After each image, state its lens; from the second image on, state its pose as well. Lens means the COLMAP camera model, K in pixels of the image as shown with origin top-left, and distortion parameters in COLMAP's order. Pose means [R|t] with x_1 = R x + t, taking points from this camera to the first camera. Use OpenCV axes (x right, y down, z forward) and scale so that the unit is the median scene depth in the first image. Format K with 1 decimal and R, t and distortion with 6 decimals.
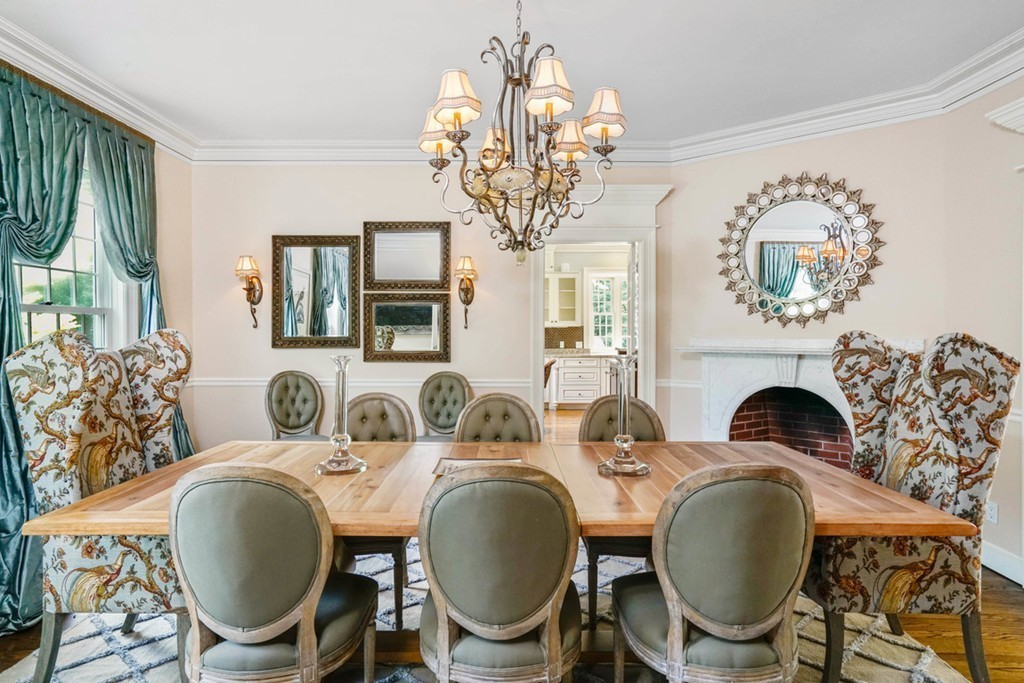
lens RADIAL K [[584.0, 0, 512.0], [0, 584.0, 341.5], [0, 0, 1]] dist [-0.000939, -0.000090]
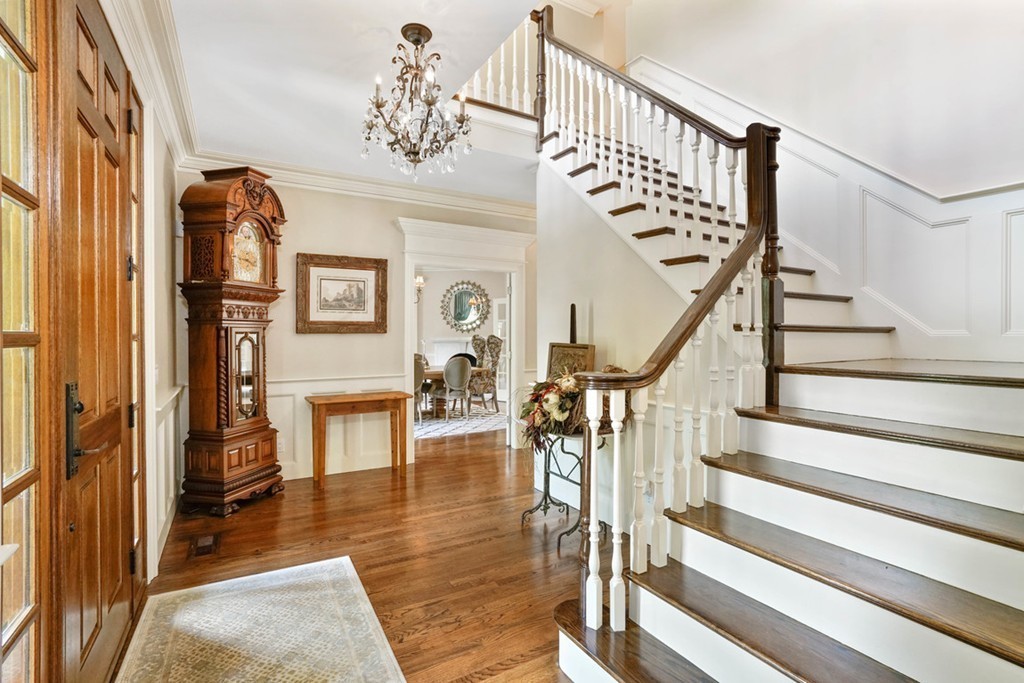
lens RADIAL K [[466.3, 0, 512.0], [0, 466.3, 341.5], [0, 0, 1]] dist [-0.001148, -0.000112]
pose [[0.867521, -0.003670, 0.497386, -0.466029], [0.005881, 0.999979, -0.002879, 0.023663], [-0.497365, 0.005423, 0.867524, -1.114922]]
